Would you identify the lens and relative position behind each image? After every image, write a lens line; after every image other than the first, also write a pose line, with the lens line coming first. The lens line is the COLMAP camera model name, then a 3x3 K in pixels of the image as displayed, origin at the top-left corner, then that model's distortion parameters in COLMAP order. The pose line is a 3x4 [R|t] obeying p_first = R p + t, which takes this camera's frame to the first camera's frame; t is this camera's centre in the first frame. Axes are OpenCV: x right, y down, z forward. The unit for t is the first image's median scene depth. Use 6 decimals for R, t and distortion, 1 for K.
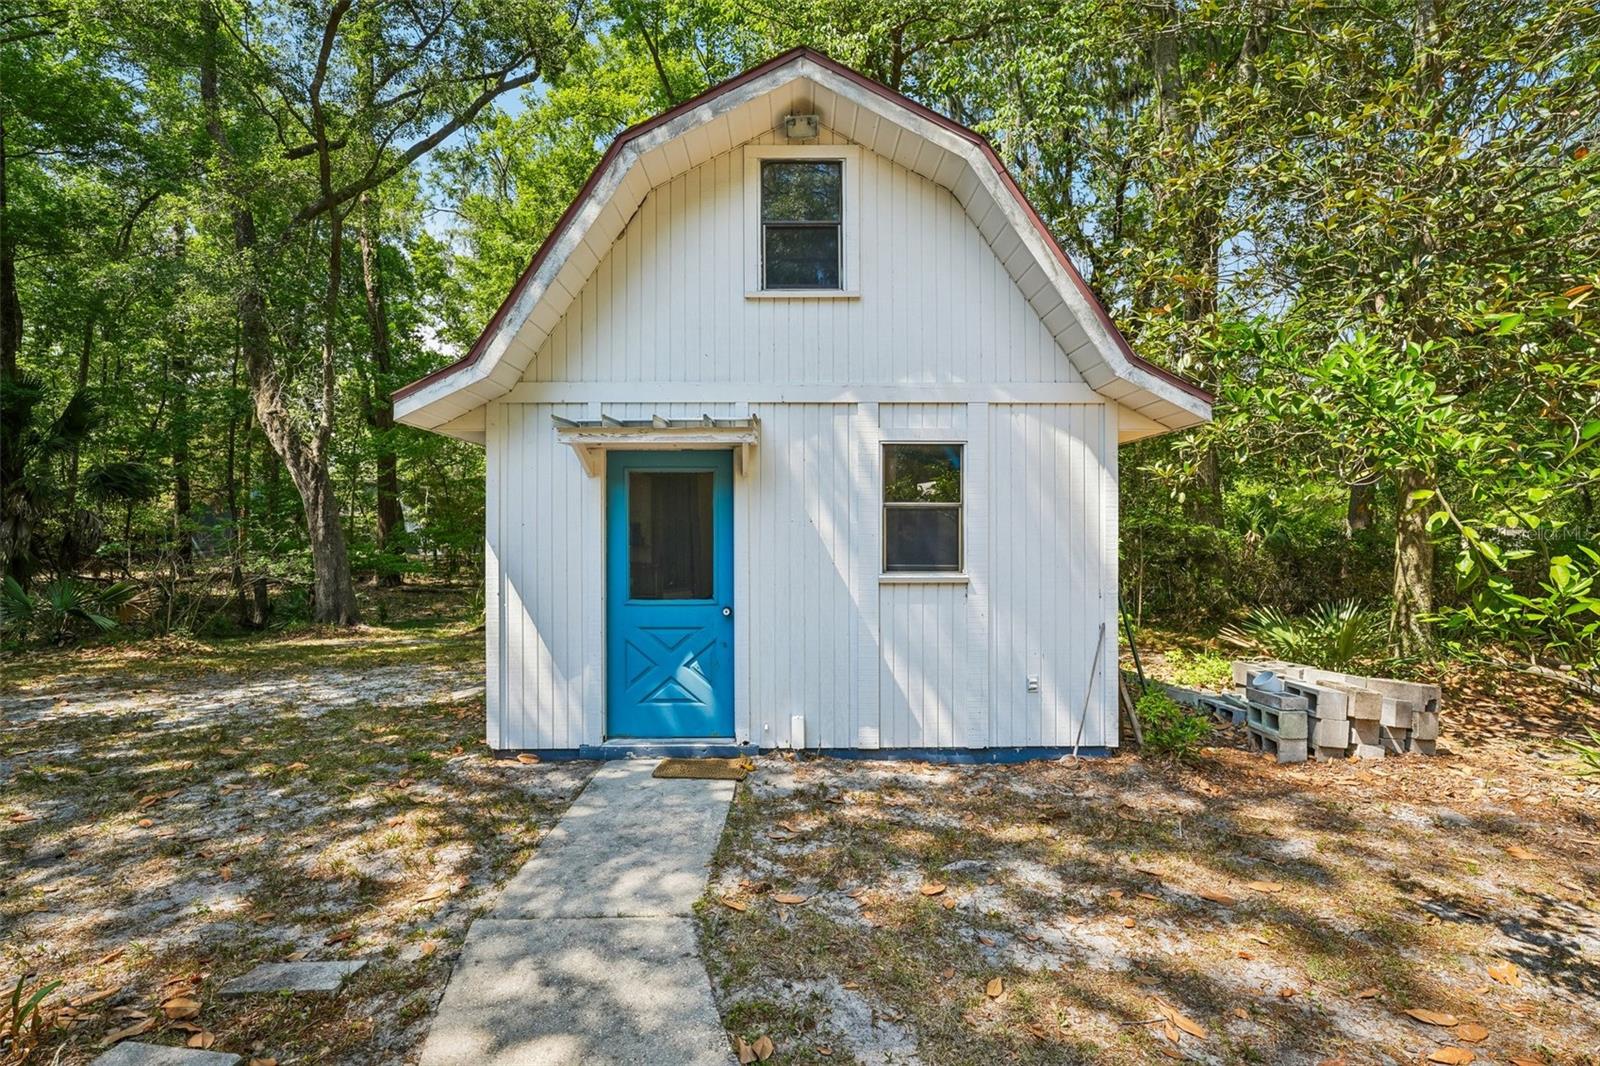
lens RADIAL K [[684.3, 0, 793.2], [0, 684.3, 533.3], [0, 0, 1]] dist [-0.007003, 0.000283]
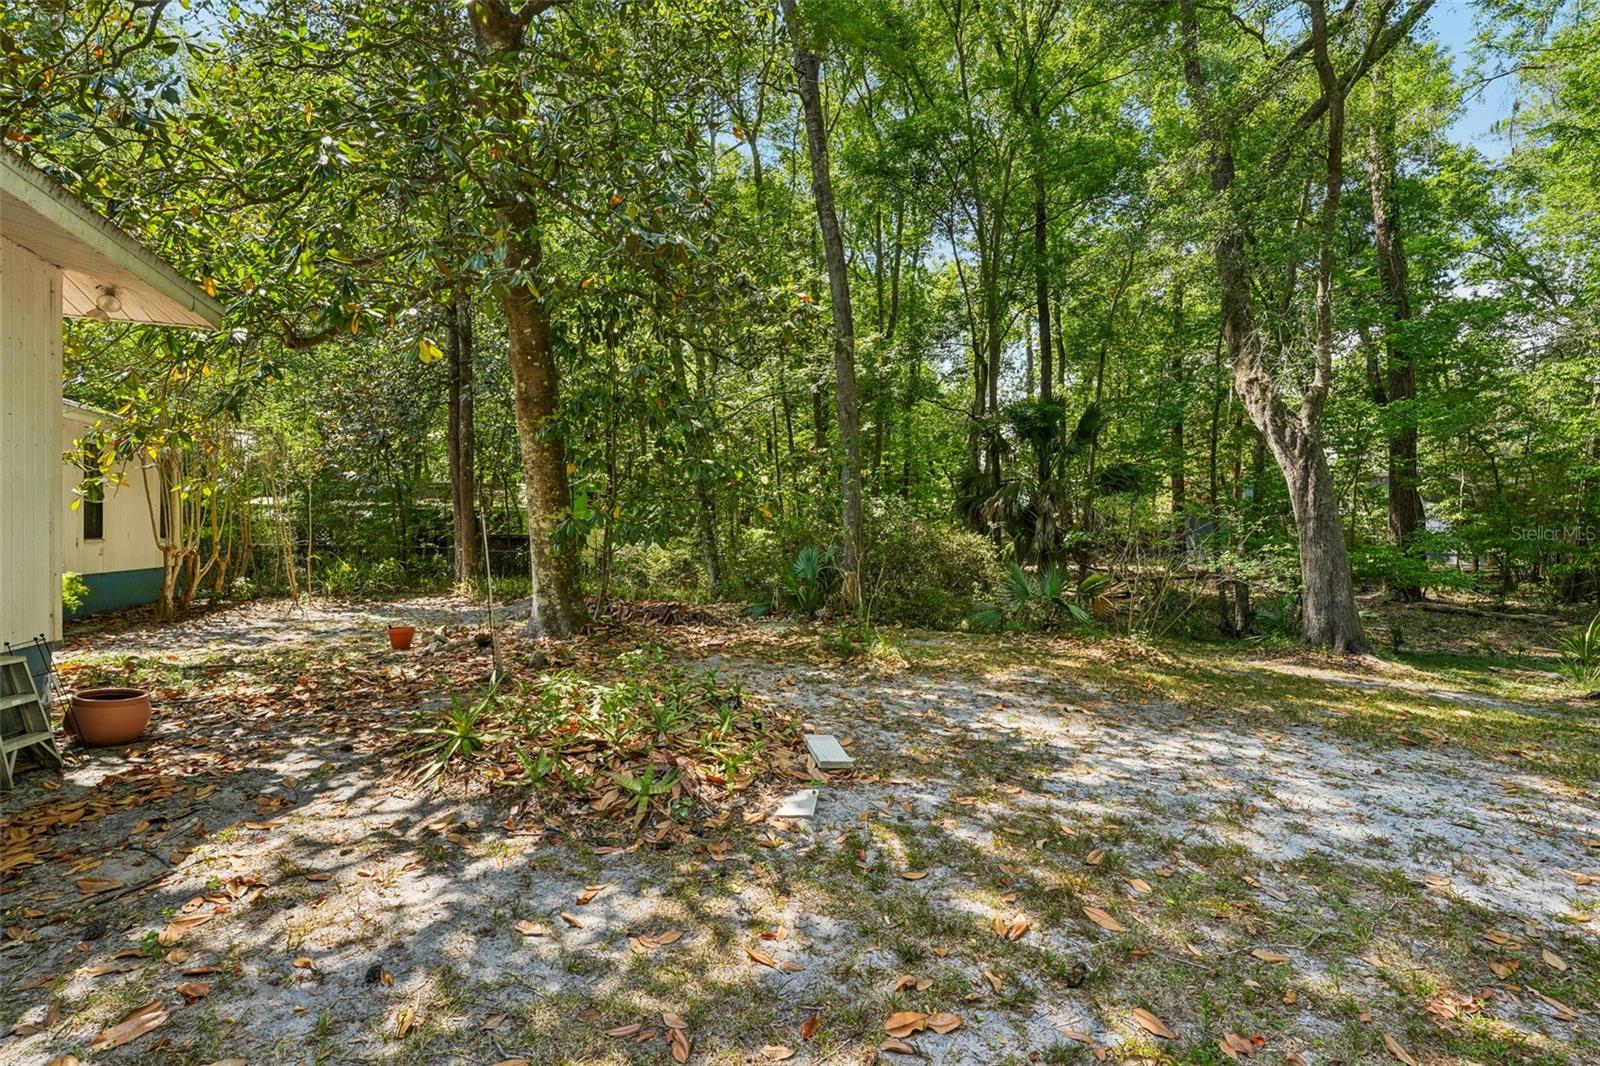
lens RADIAL K [[684.3, 0, 792.8], [0, 684.3, 537.9], [0, 0, 1]] dist [-0.007003, 0.000283]
pose [[0.304939, 0.010379, -0.952315, -0.145680], [-0.009283, 0.999926, 0.007925, 0.012260], [0.952327, 0.006424, 0.305013, 0.219561]]
